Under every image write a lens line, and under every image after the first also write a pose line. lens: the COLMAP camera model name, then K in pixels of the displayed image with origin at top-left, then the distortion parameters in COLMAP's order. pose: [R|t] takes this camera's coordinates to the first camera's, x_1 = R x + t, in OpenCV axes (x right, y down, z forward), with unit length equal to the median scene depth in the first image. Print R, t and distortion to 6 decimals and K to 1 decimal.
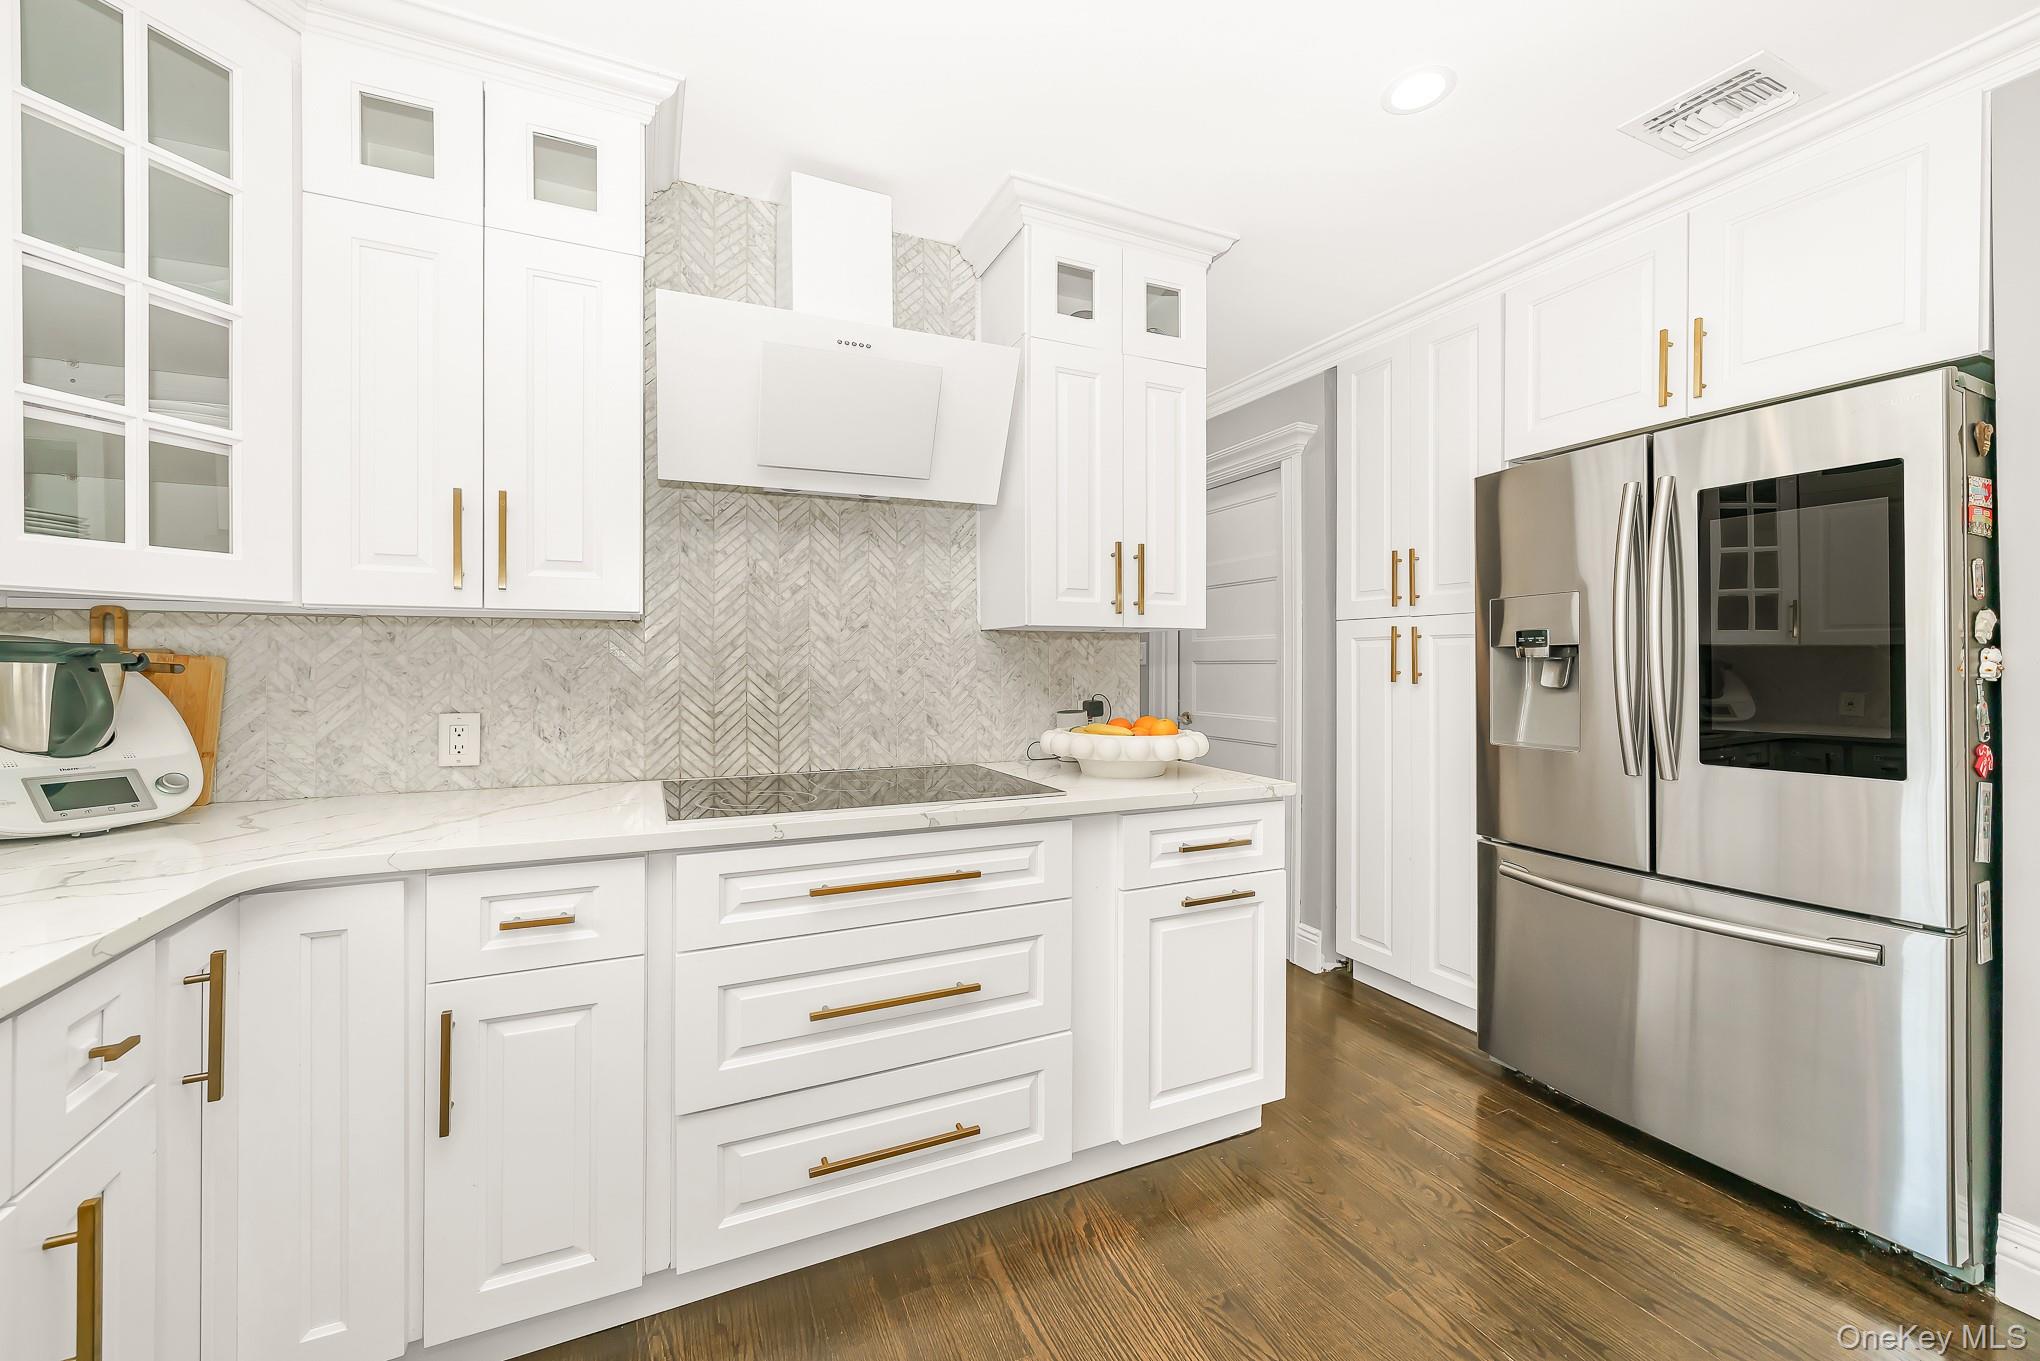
lens RADIAL K [[801.7, 0, 1011.3], [0, 801.7, 664.3], [0, 0, 1]] dist [-0.008590, 0.000485]
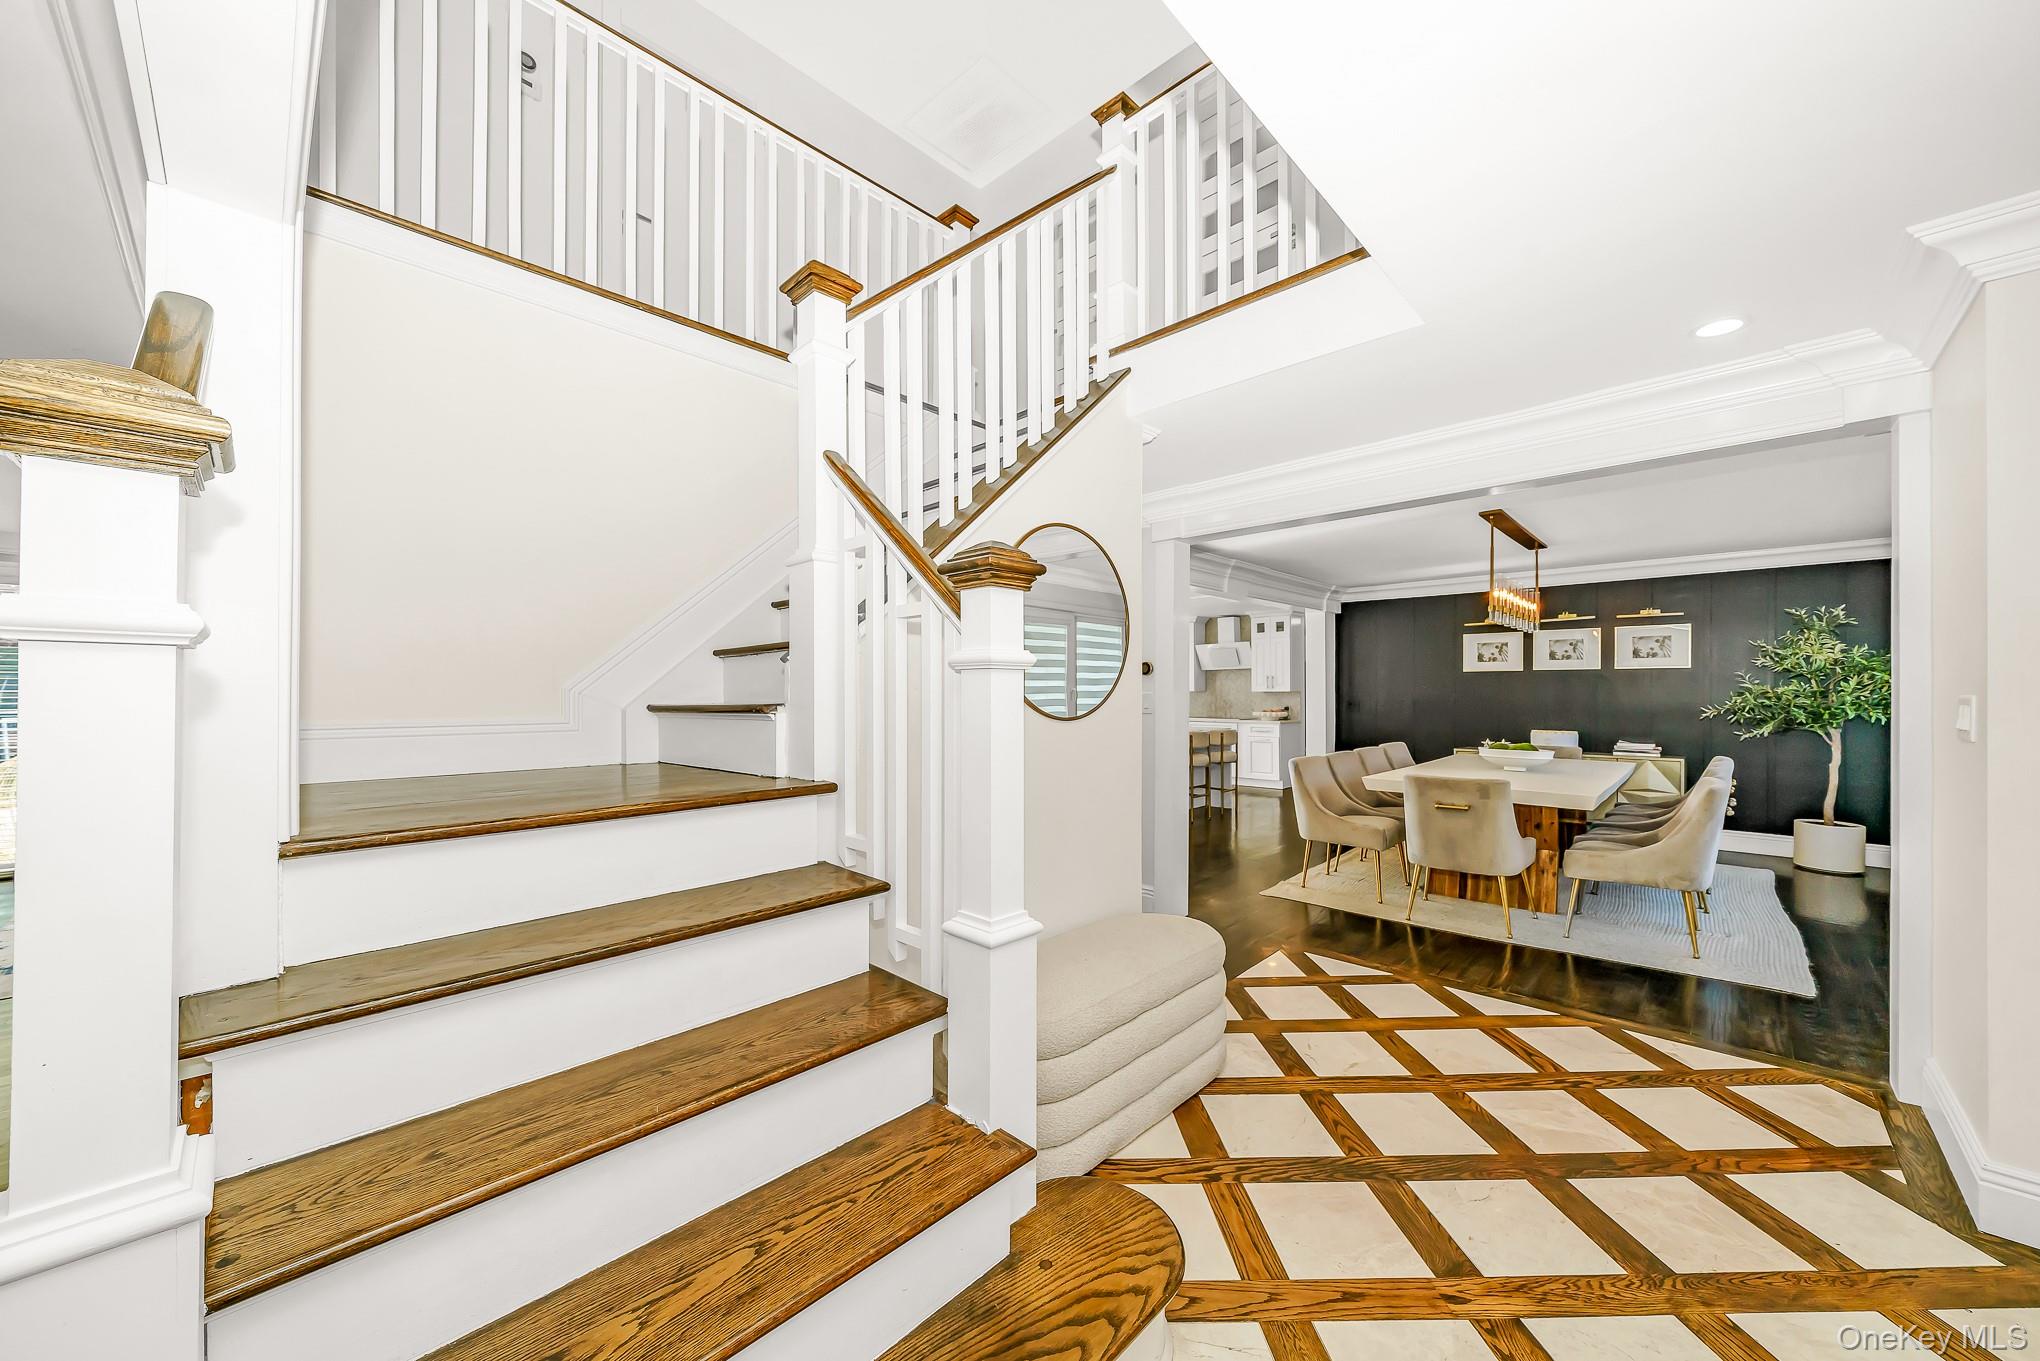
lens RADIAL K [[750.1, 0, 1000.2], [0, 750.1, 693.2], [0, 0, 1]] dist [-0.001498, -0.000985]
pose [[0.362694, -0.000635, -0.931908, 4.855447], [0.002930, 0.999996, 0.000458, -0.051331], [0.931904, -0.002897, 0.362695, -2.881840]]
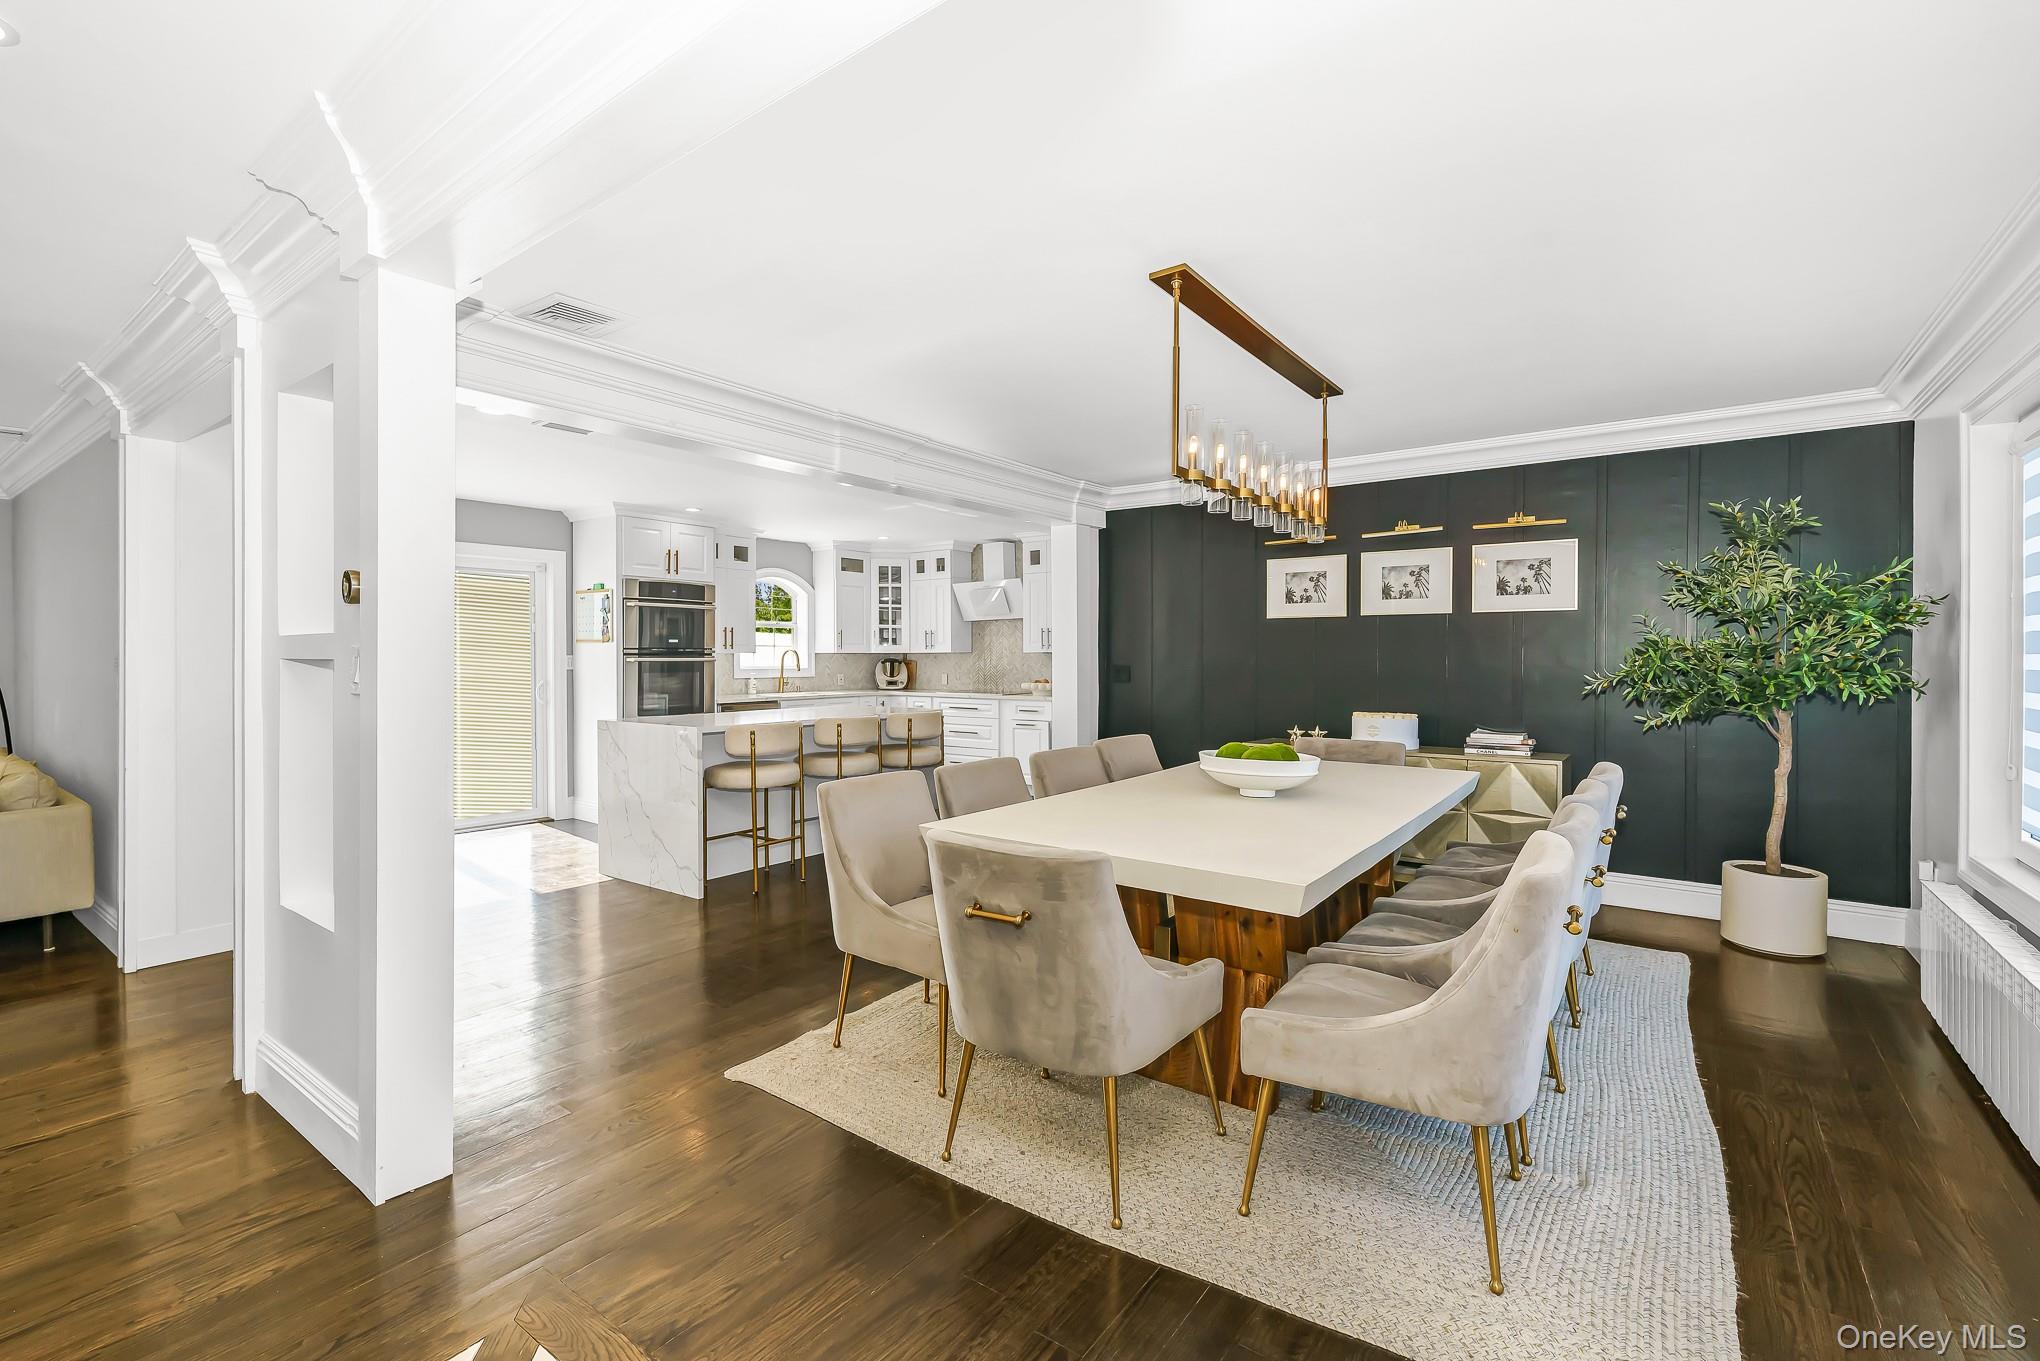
lens RADIAL K [[909.6, 0, 1030.7], [0, 909.6, 669.7], [0, 0, 1]] dist [0.010609, -0.000124]
pose [[0.506659, 0.009212, -0.862097, 4.236360], [0.004309, 0.999903, 0.013217, -0.029014], [0.862136, -0.010412, 0.506570, -1.294486]]
